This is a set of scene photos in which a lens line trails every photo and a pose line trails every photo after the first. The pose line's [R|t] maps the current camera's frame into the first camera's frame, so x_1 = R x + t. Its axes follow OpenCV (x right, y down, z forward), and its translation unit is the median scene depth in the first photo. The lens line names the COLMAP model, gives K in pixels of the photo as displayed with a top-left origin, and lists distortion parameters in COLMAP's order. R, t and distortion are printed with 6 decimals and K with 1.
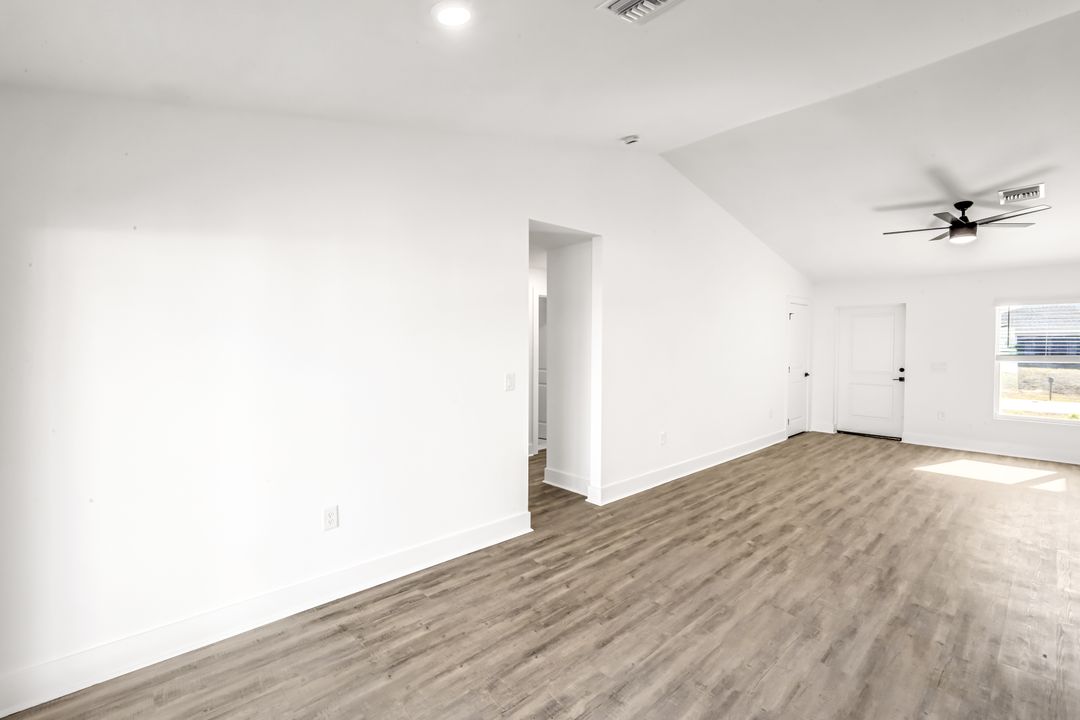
lens RADIAL K [[486.6, 0, 539.7], [0, 486.6, 349.2], [0, 0, 1]] dist [0.001688, -0.000189]
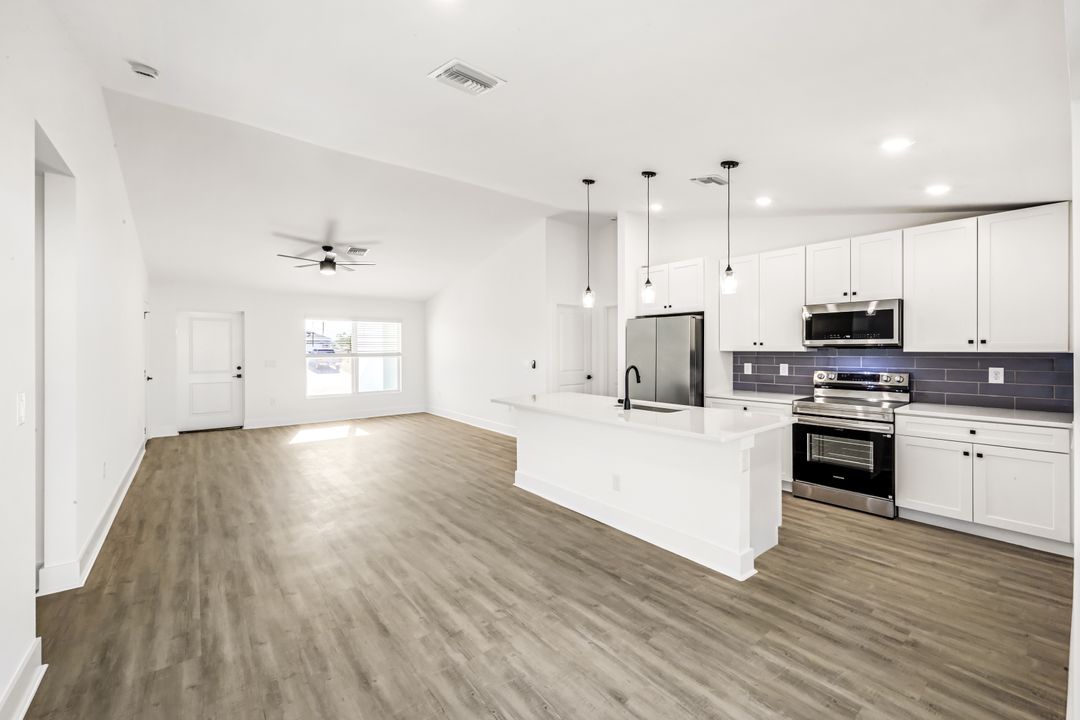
lens RADIAL K [[435.5, 0, 541.6], [0, 435.5, 351.8], [0, 0, 1]] dist [-0.000883, -0.000041]
pose [[0.079056, -0.014703, 0.996762, -0.497798], [0.018983, 0.999732, 0.013241, 0.006291], [-0.996689, 0.017875, 0.079314, 0.387165]]
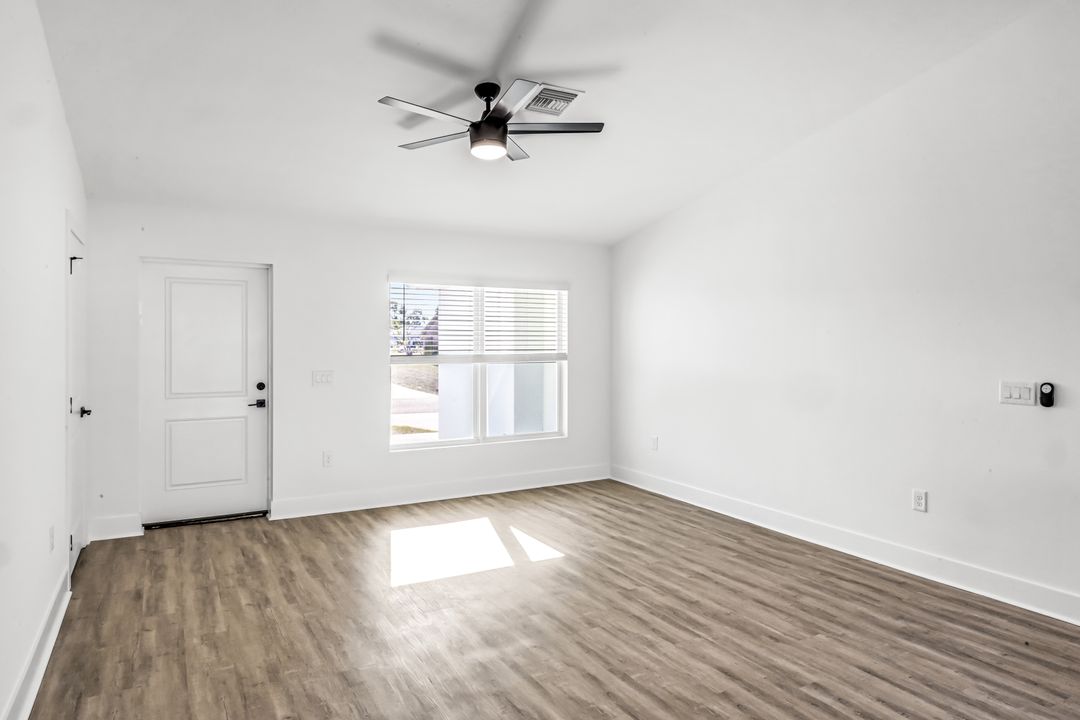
lens RADIAL K [[662.7, 0, 540.4], [0, 662.7, 346.2], [0, 0, 1]] dist [0.012198, -0.011035]
pose [[0.235072, -0.012349, 0.971900, 0.193166], [0.015478, 0.999840, 0.008960, -0.009092], [-0.971855, 0.012937, 0.235225, 1.062824]]
